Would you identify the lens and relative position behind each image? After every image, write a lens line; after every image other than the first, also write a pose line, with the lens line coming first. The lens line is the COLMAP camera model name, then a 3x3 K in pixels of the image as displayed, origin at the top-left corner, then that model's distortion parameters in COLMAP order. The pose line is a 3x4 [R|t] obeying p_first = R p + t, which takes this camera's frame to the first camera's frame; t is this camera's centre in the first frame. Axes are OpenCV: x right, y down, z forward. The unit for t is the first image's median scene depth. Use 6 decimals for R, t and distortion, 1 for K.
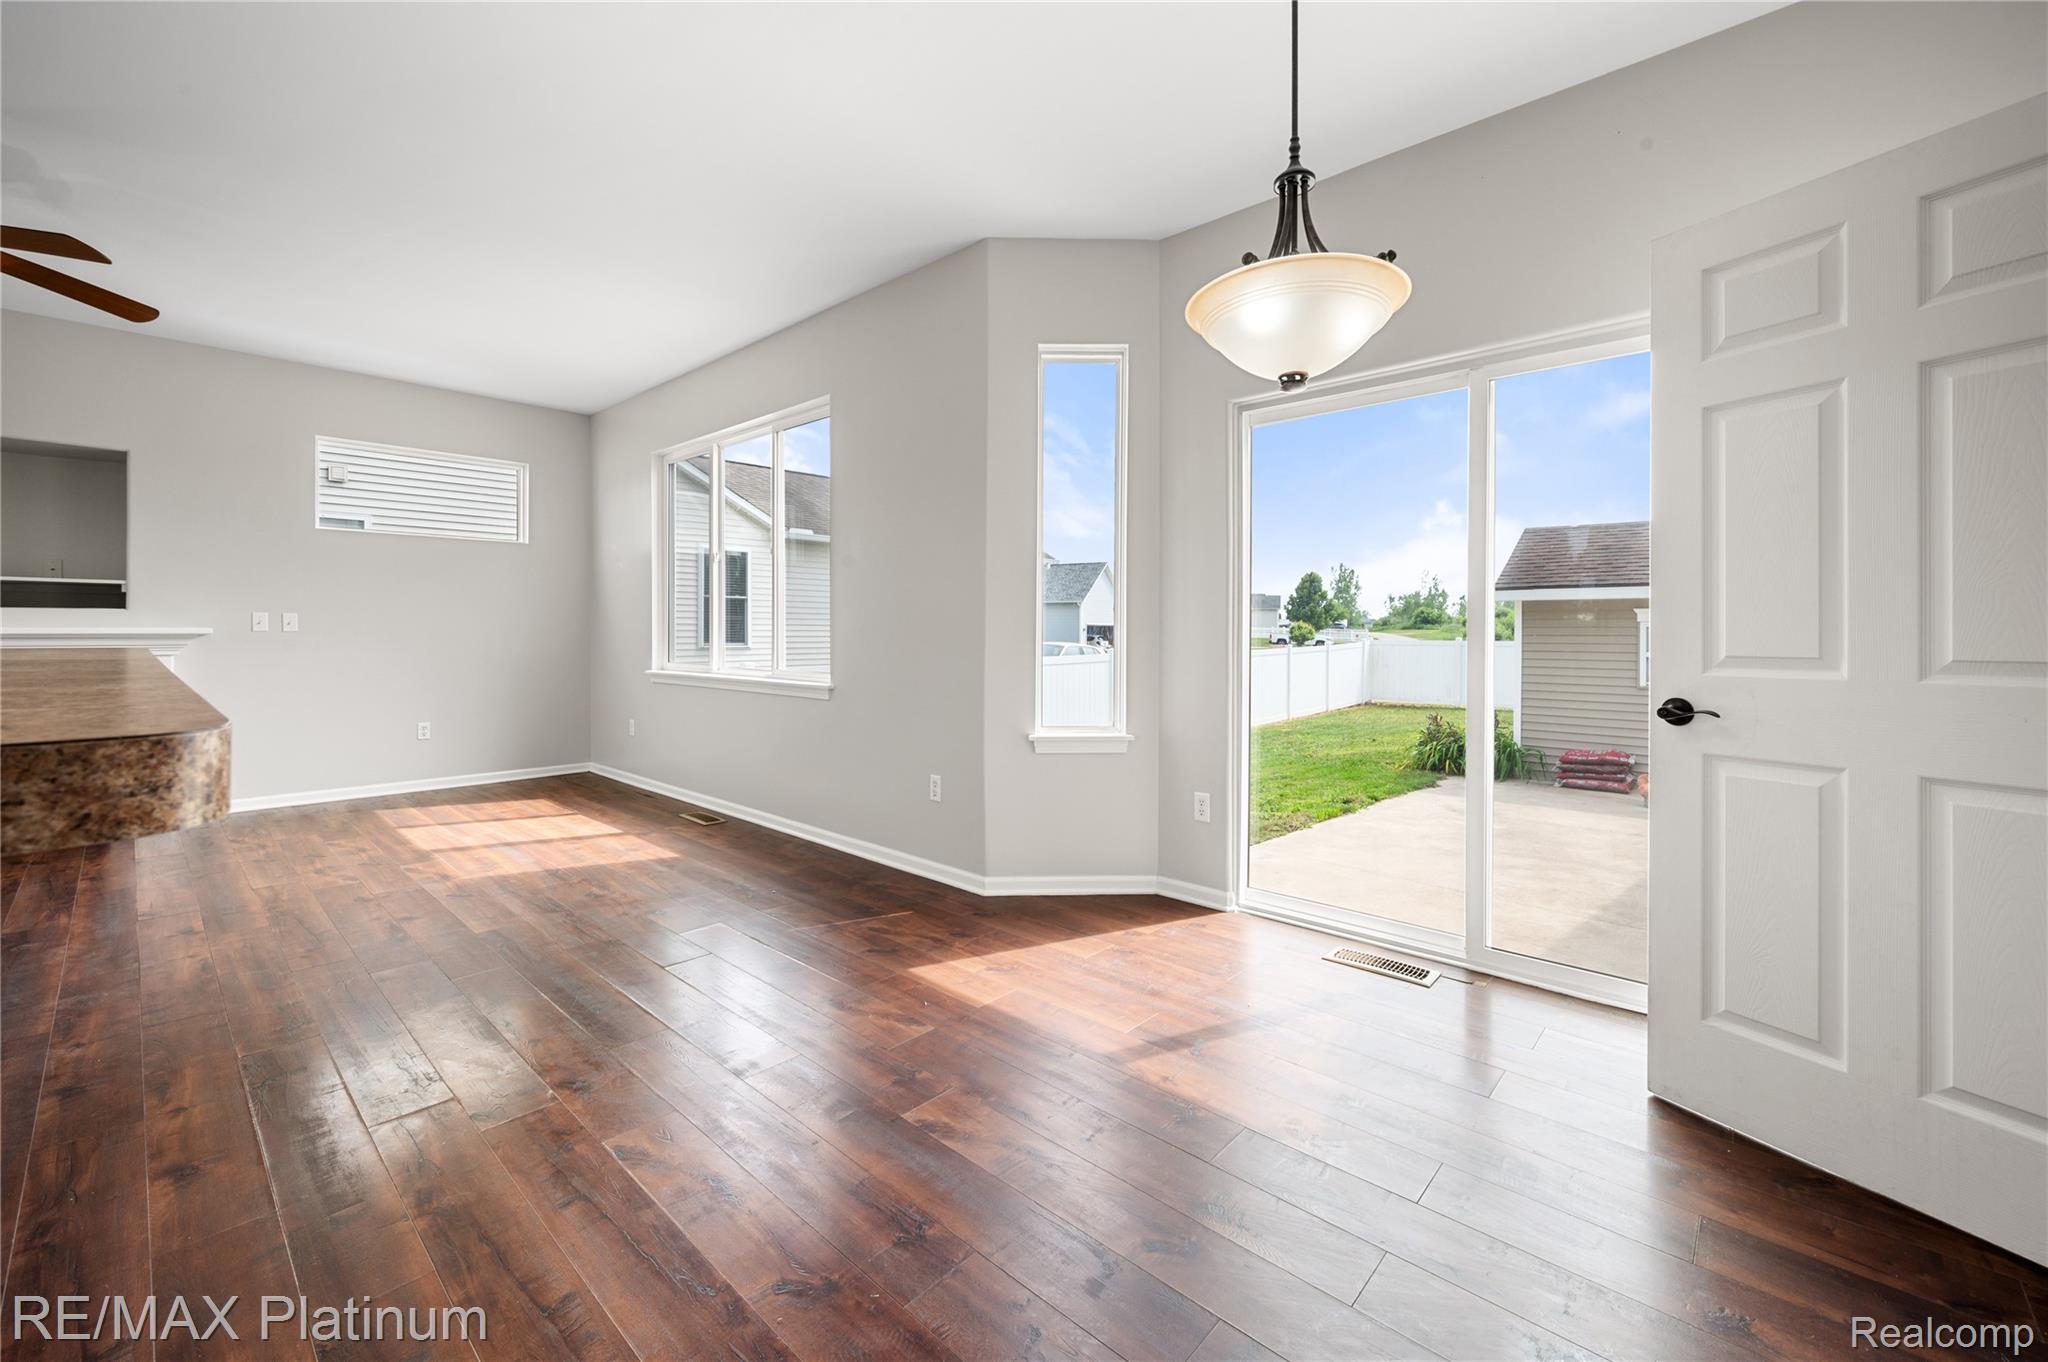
lens RADIAL K [[822.0, 0, 1019.0], [0, 822.0, 631.9], [0, 0, 1]] dist [0.002029, -0.002277]
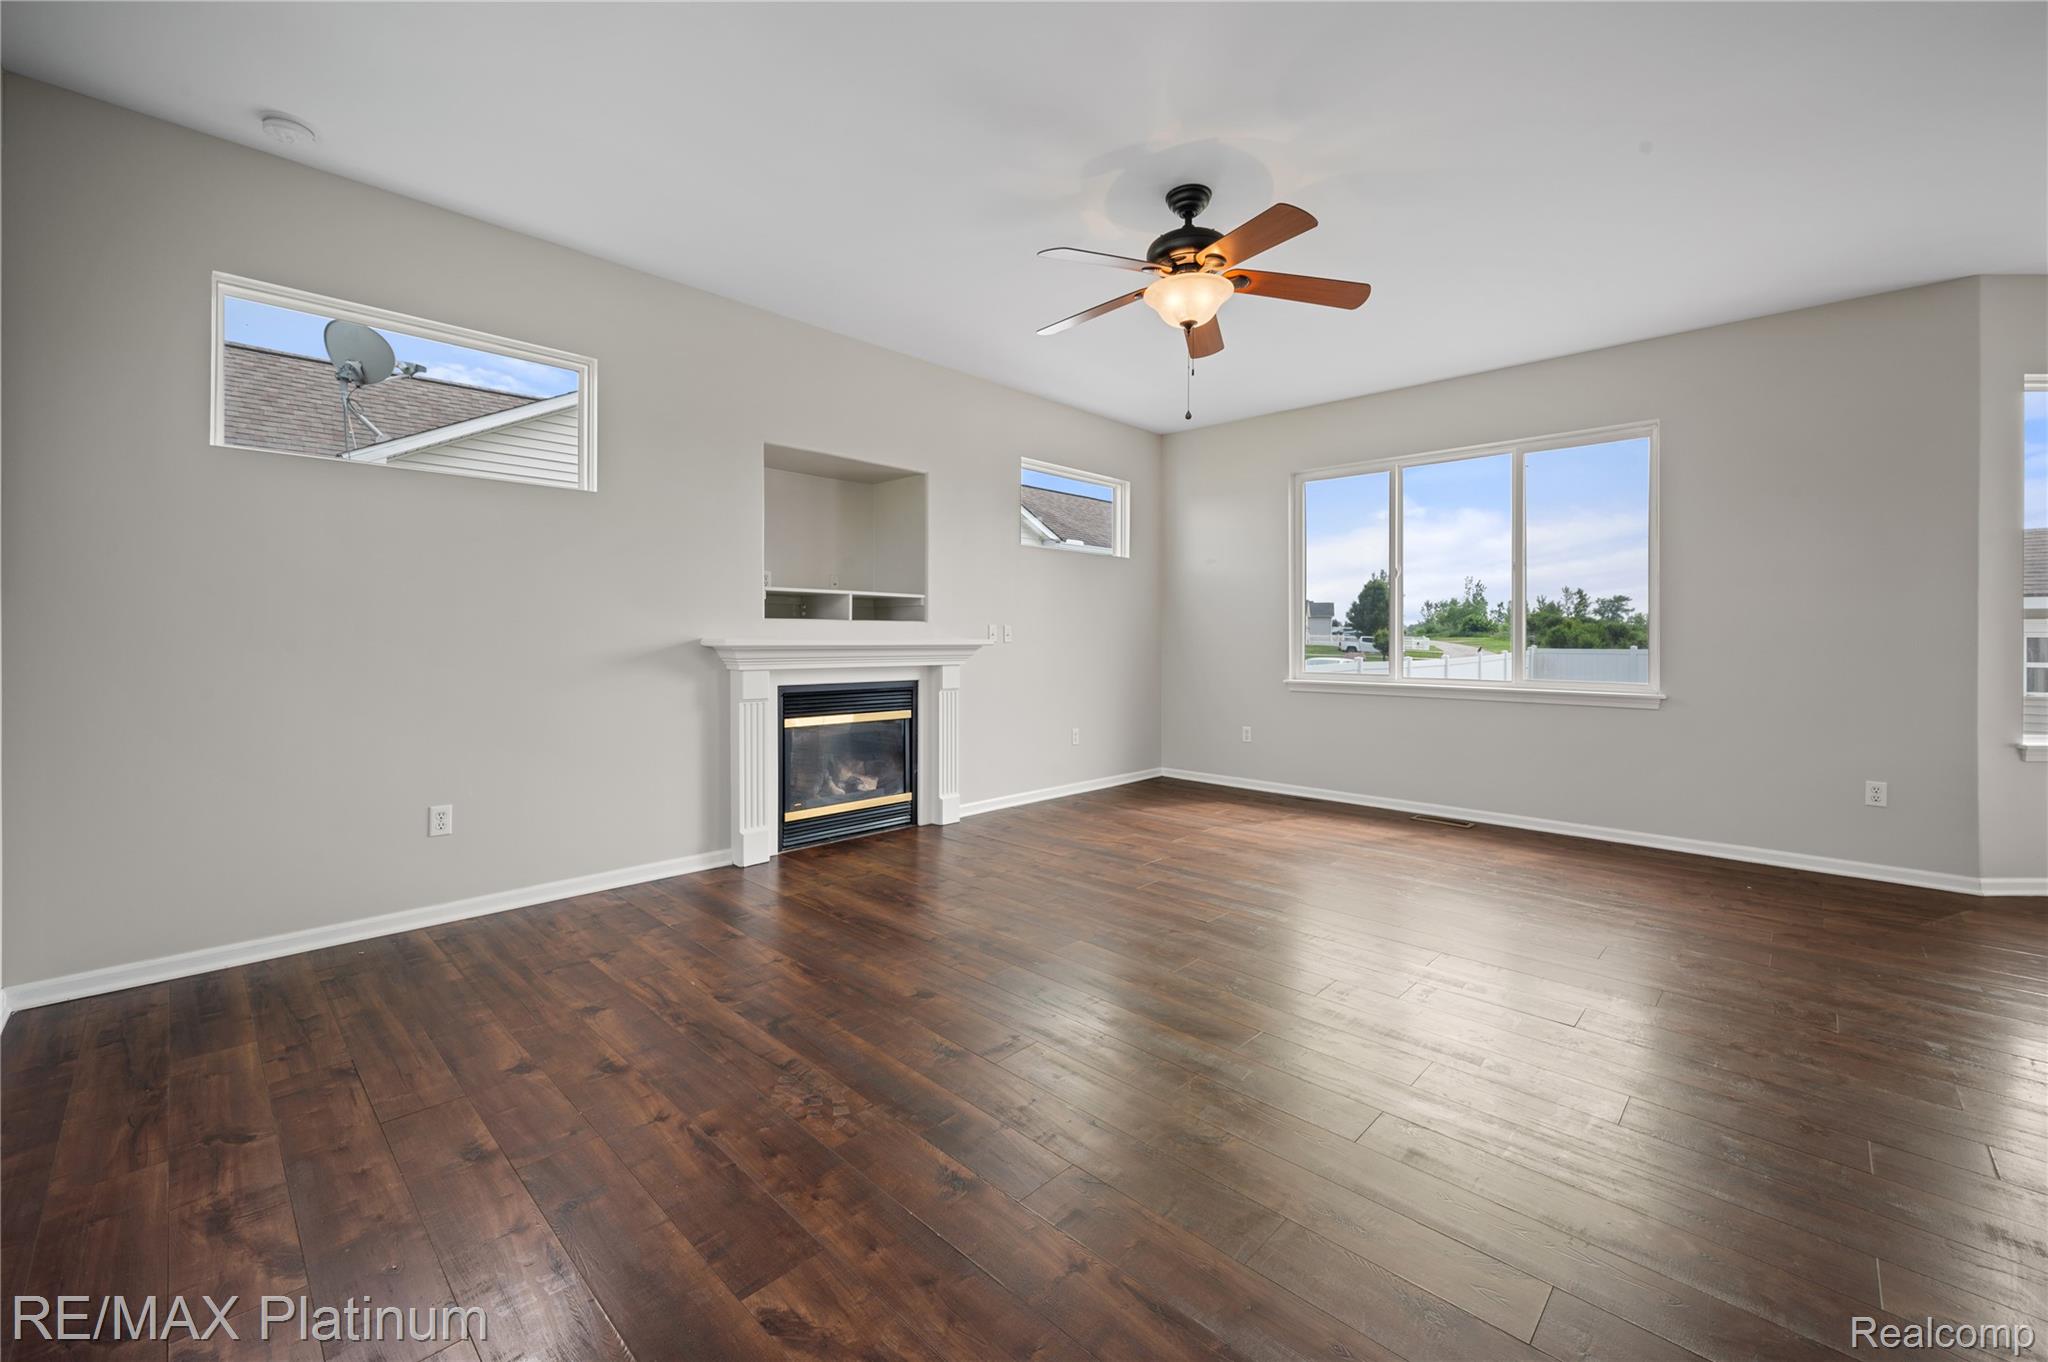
lens RADIAL K [[822.0, 0, 1030.4], [0, 822.0, 637.3], [0, 0, 1]] dist [0.002029, -0.002277]
pose [[0.999671, 0.000665, -0.025628, -0.830460], [-0.000717, 0.999998, -0.002007, -0.004949], [0.025627, 0.002025, 0.999670, -0.054917]]
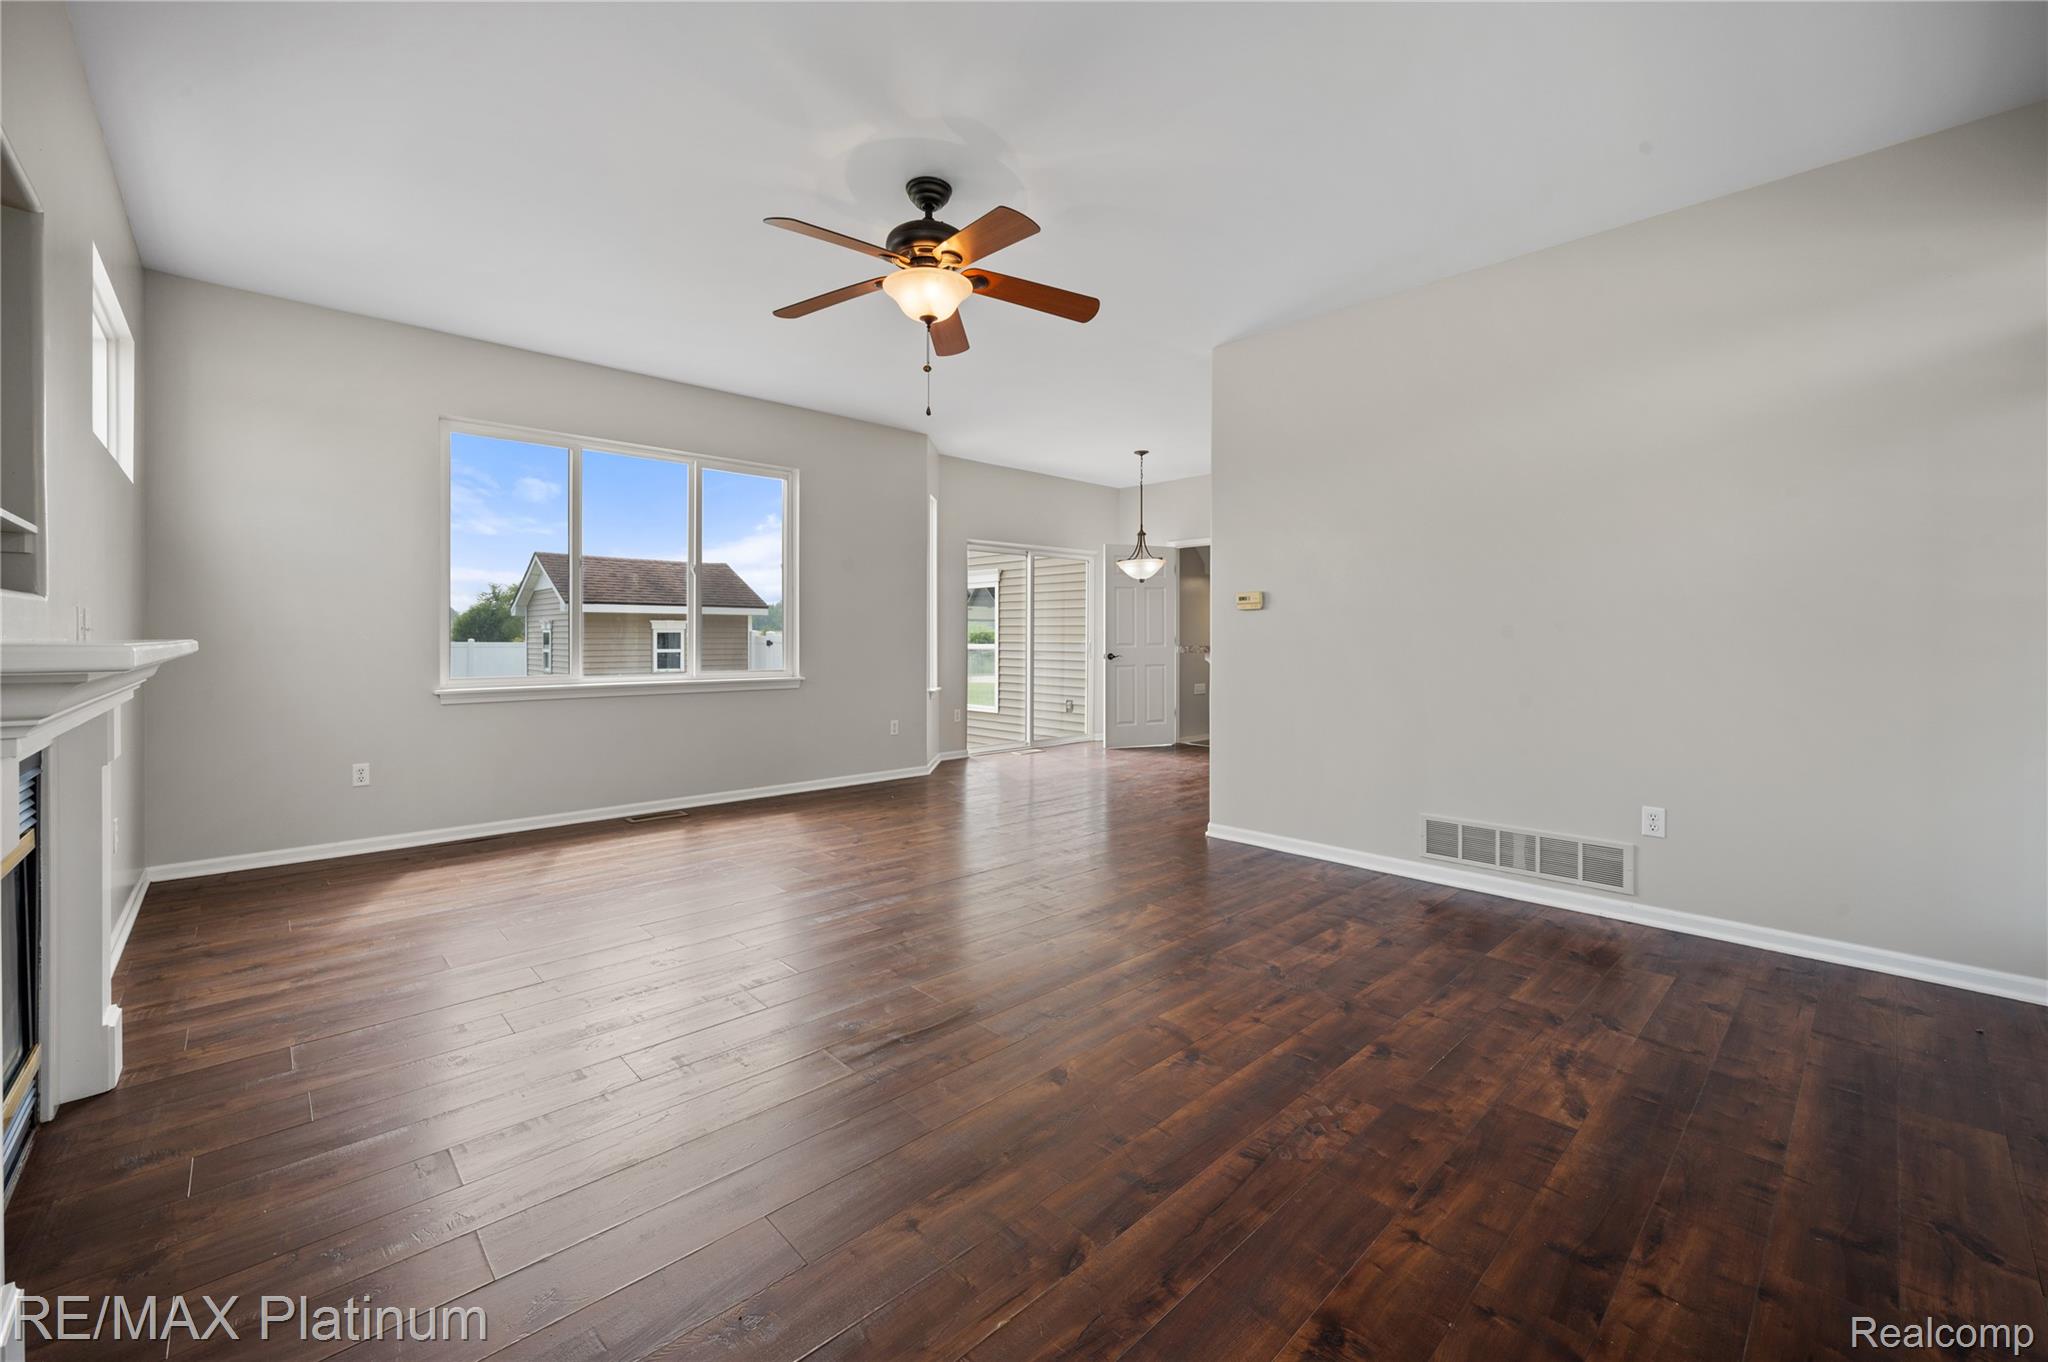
lens RADIAL K [[822.0, 0, 1022.8], [0, 822.0, 632.6], [0, 0, 1]] dist [0.002029, -0.002277]
pose [[0.079569, -0.000034, 0.996829, -1.312801], [0.003035, 0.999995, -0.000208, -0.007273], [-0.996825, 0.003042, 0.079568, 0.427155]]
